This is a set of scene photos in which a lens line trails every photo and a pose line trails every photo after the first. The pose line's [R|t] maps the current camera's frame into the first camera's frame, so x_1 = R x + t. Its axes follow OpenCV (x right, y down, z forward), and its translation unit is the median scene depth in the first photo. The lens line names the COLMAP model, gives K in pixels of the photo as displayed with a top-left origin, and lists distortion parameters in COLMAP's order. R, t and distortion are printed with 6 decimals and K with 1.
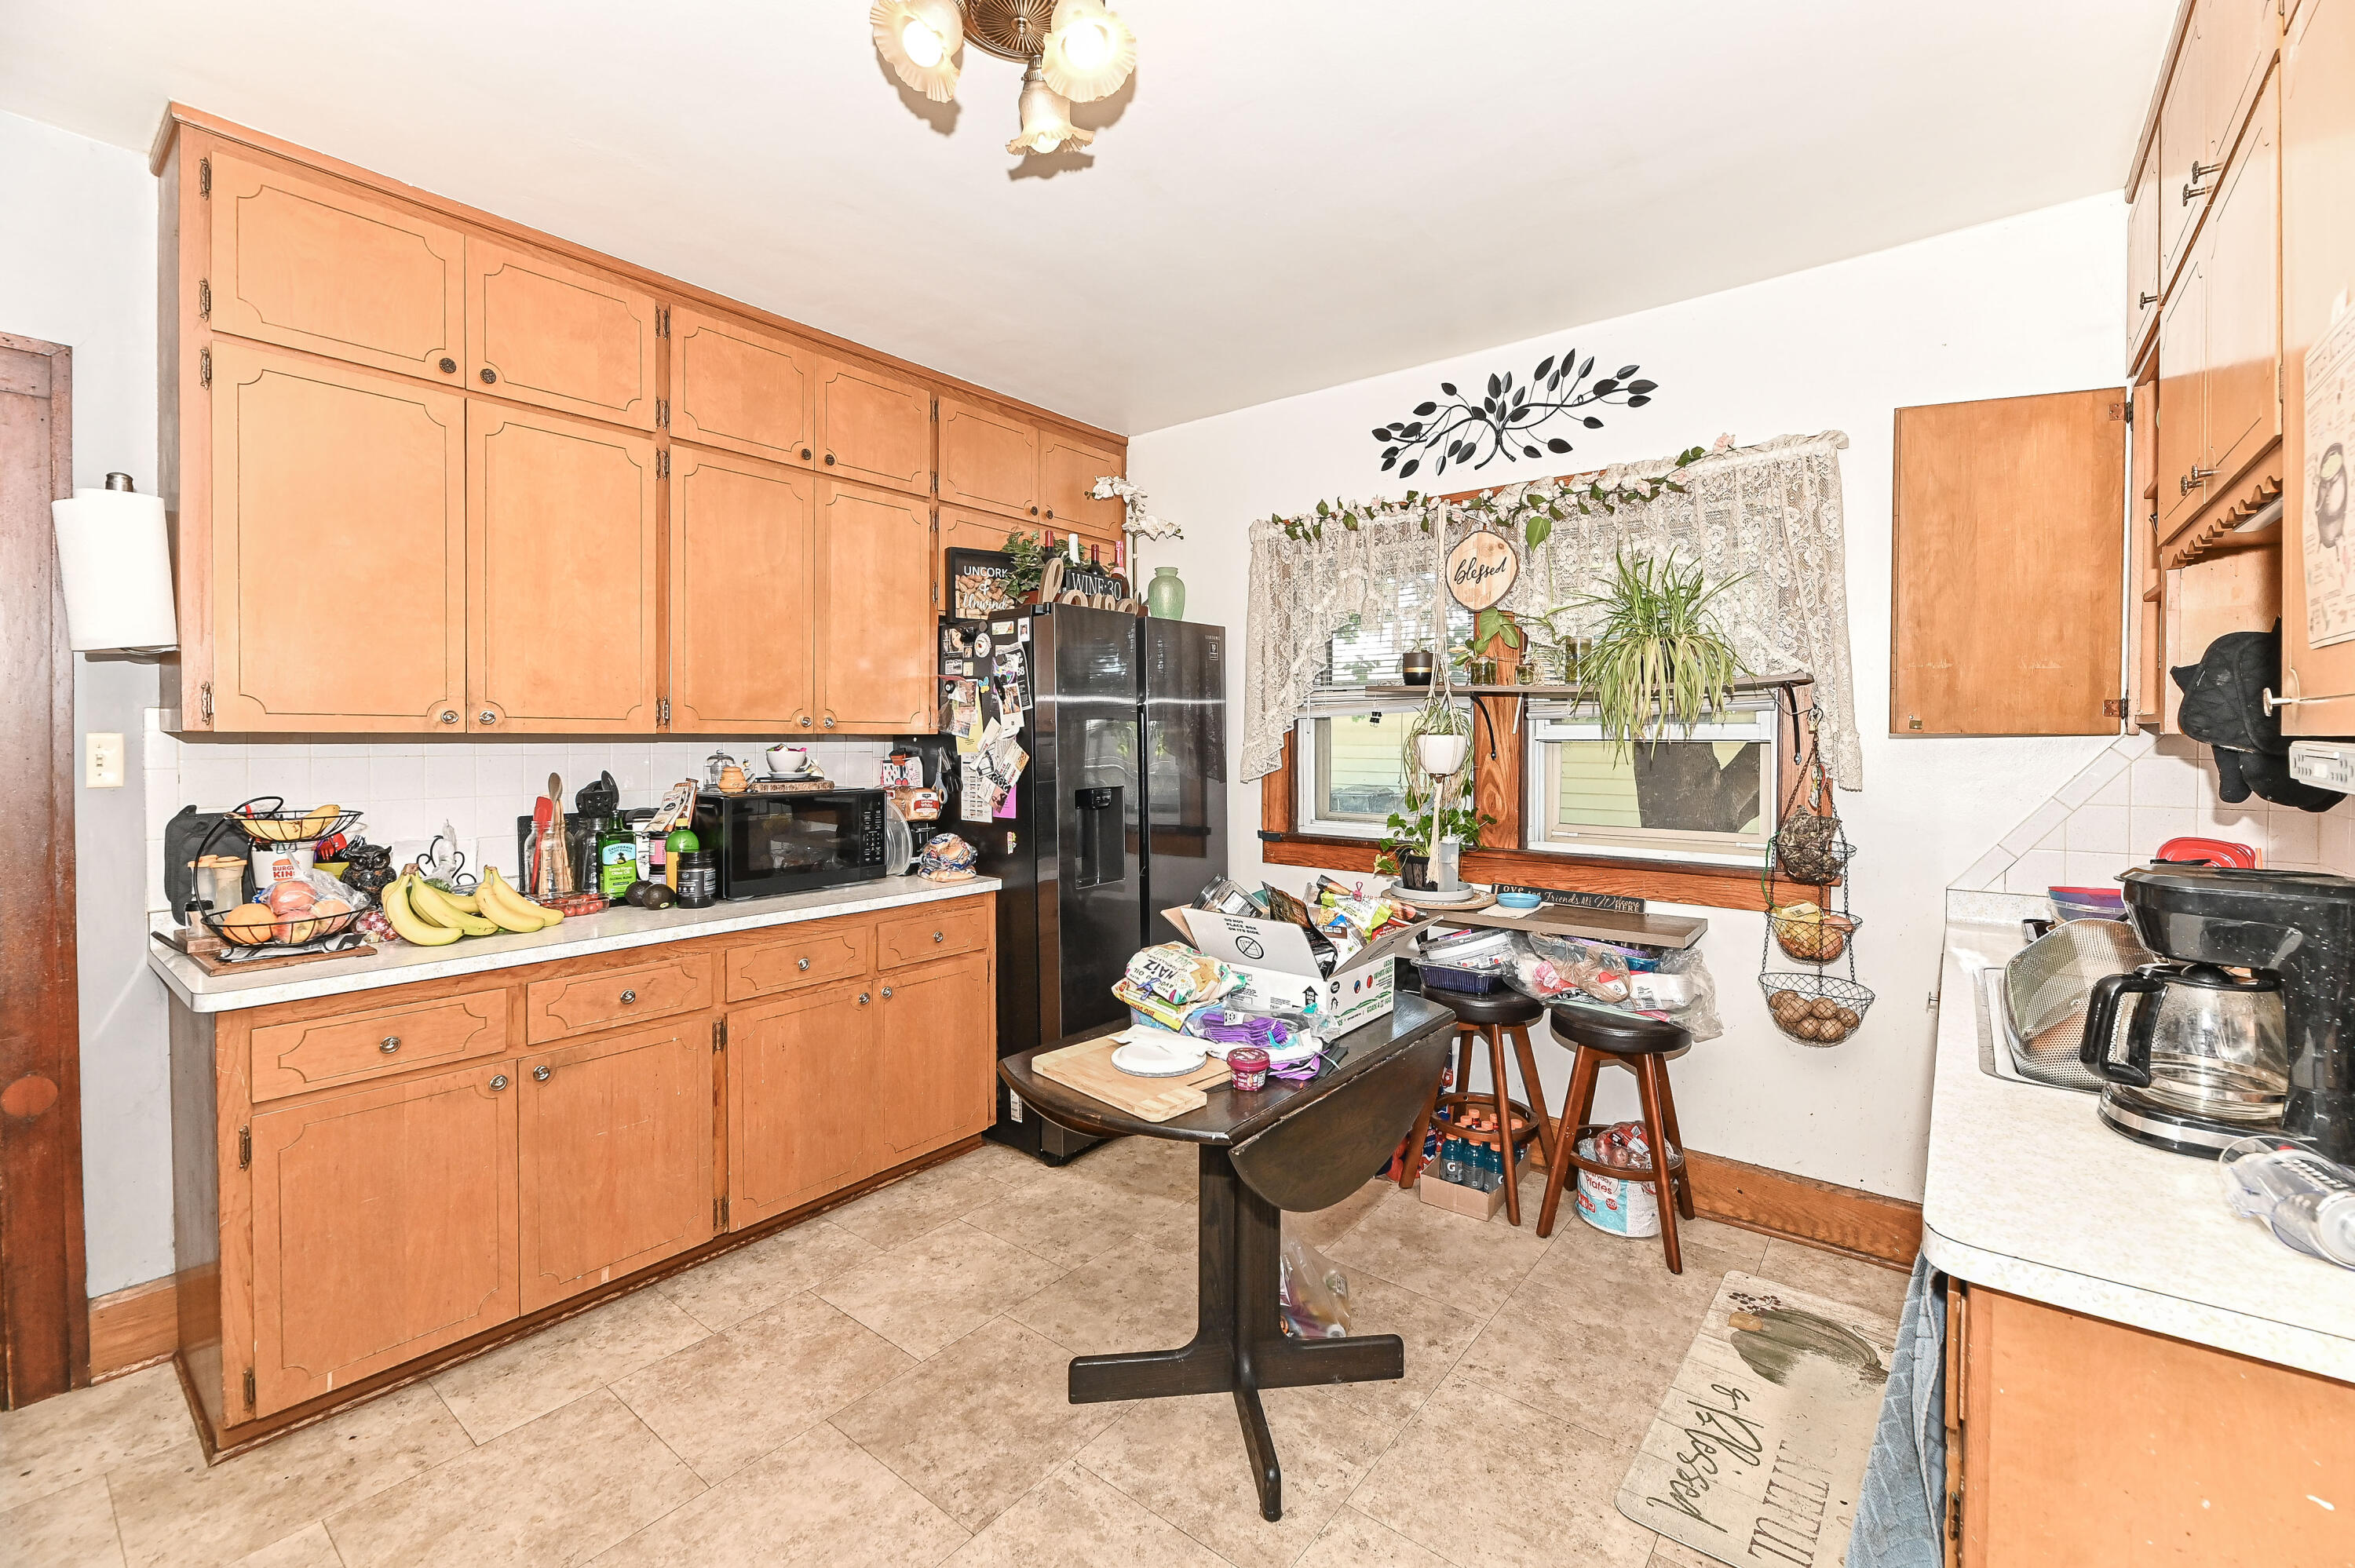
lens RADIAL K [[974.2, 0, 1195.6], [0, 974.2, 741.8], [0, 0, 1]] dist [-0.003383, -0.001730]
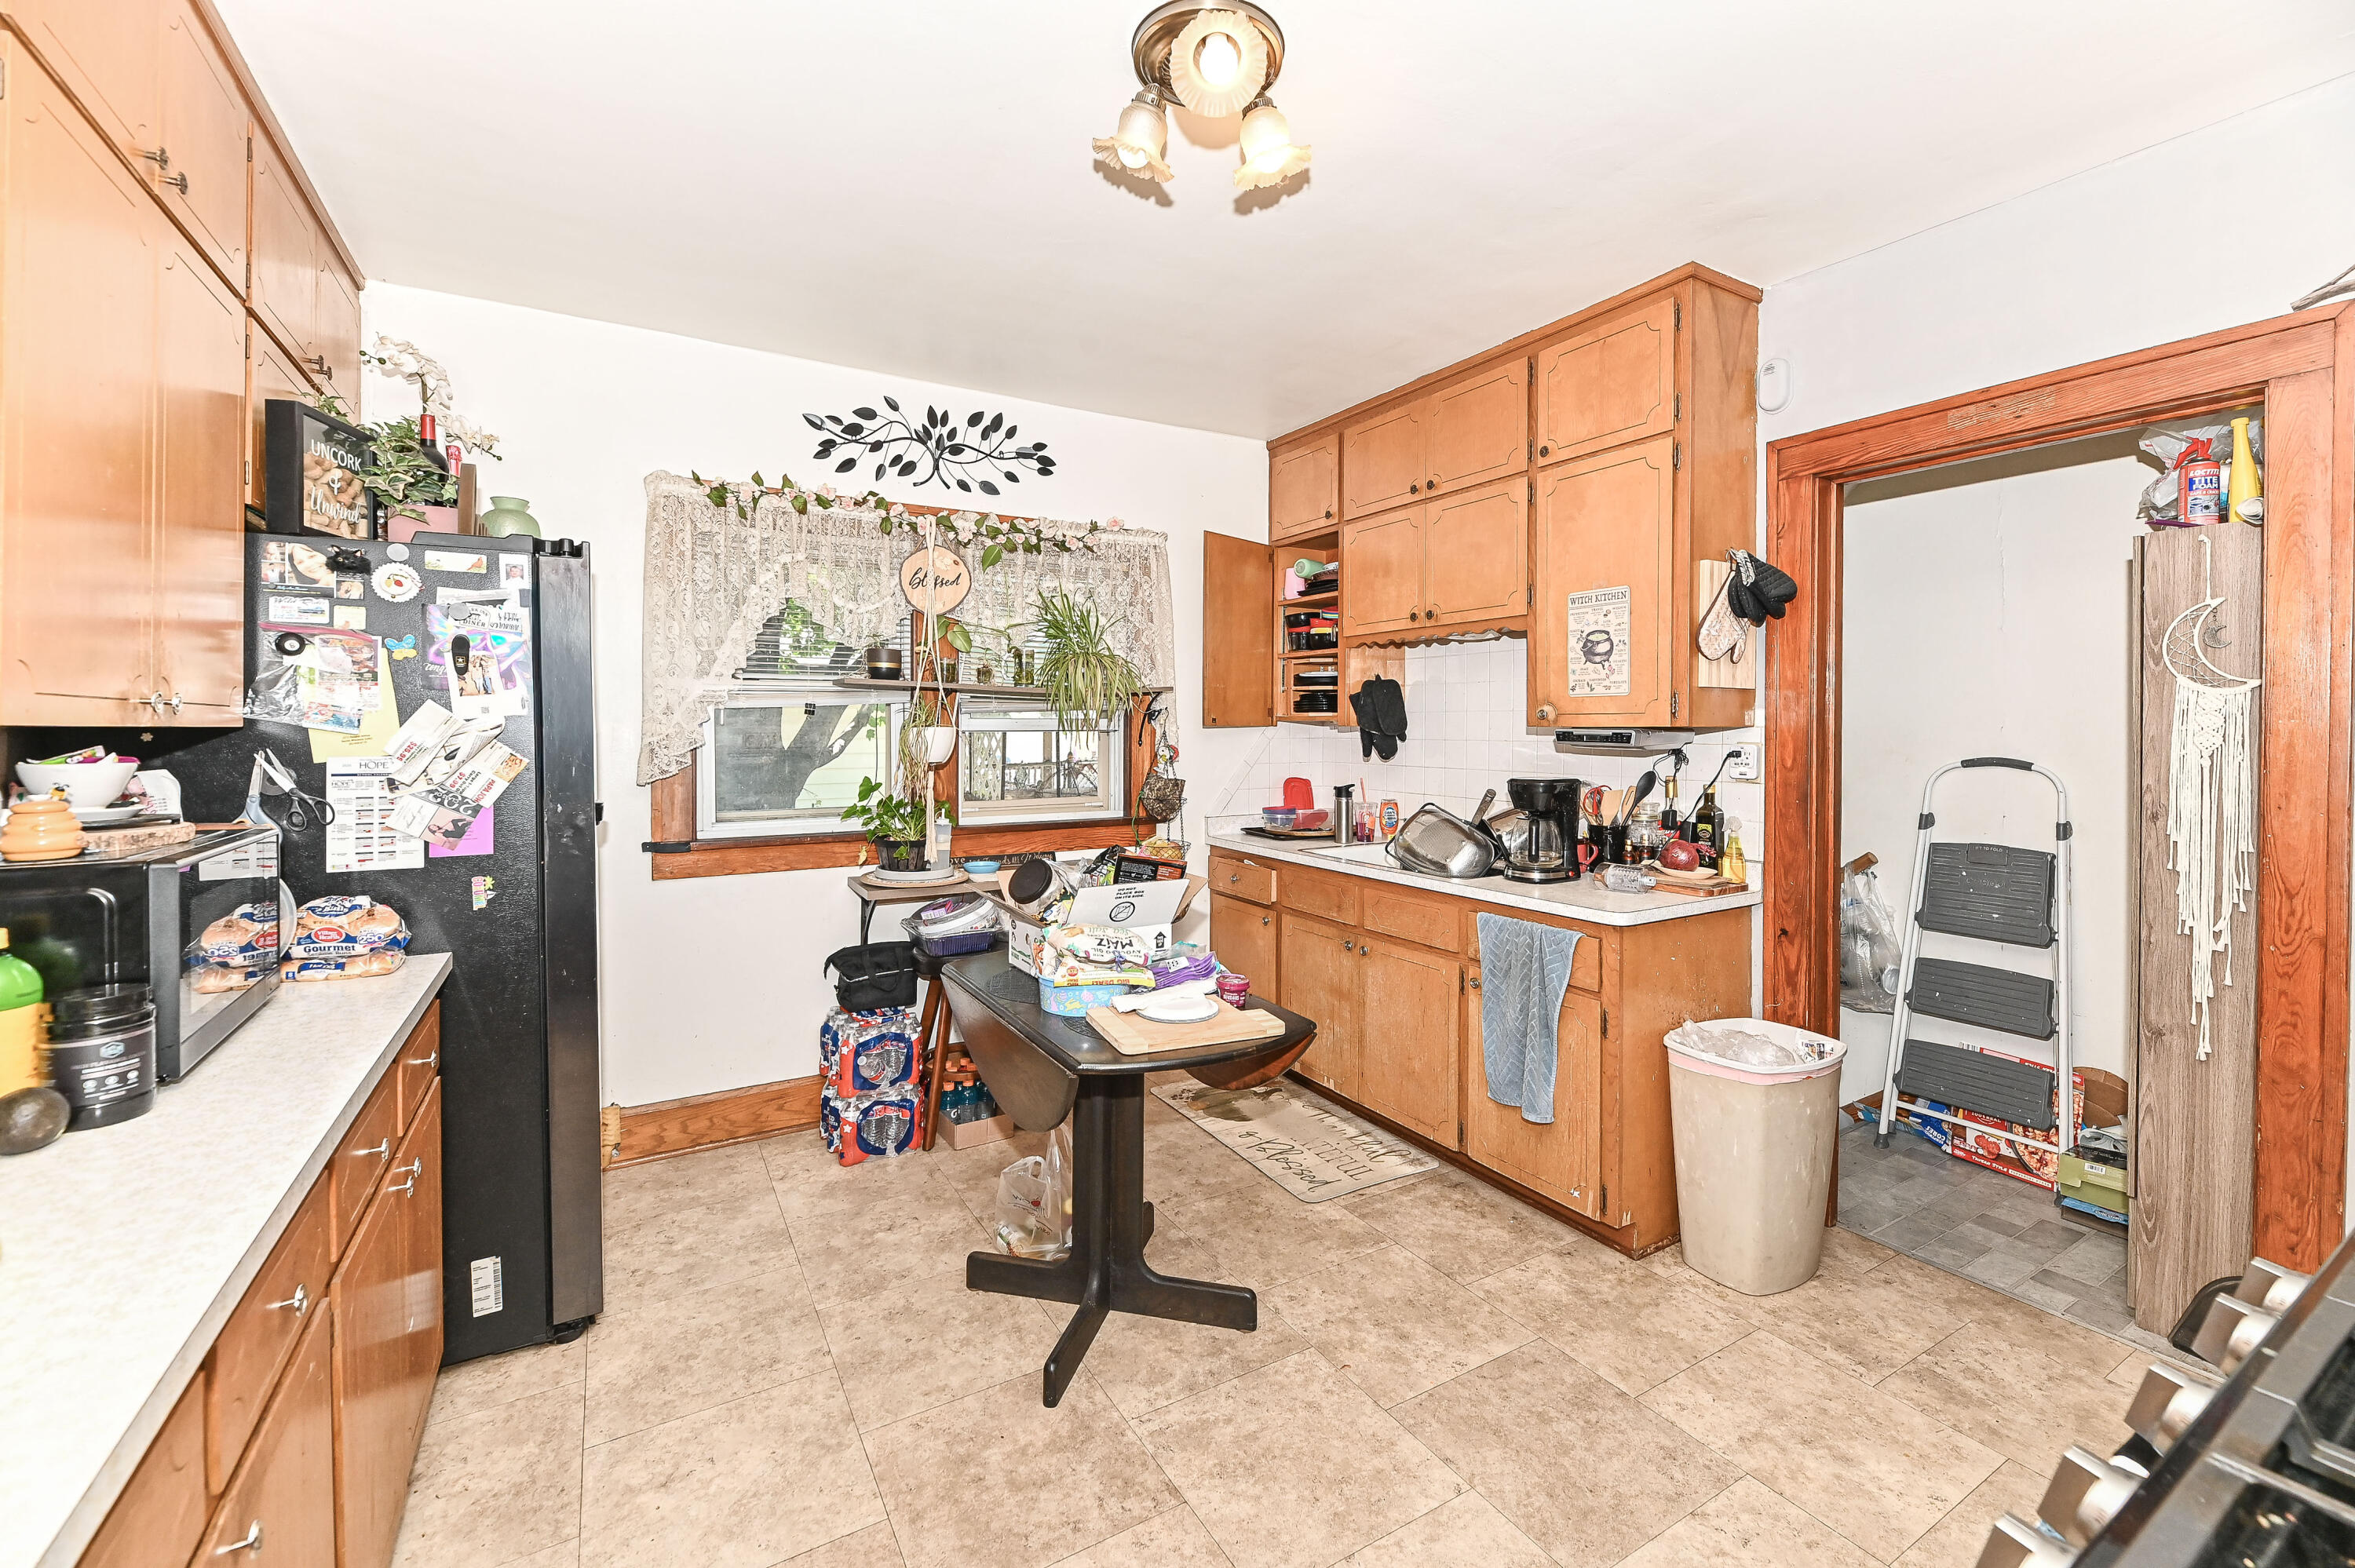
lens RADIAL K [[974.2, 0, 1155.0], [0, 974.2, 726.8], [0, 0, 1]] dist [-0.003383, -0.001730]
pose [[0.371859, -0.001642, 0.928288, -0.638933], [0.006909, 0.999976, -0.000998, -0.004044], [-0.928264, 0.006785, 0.371861, 0.340846]]
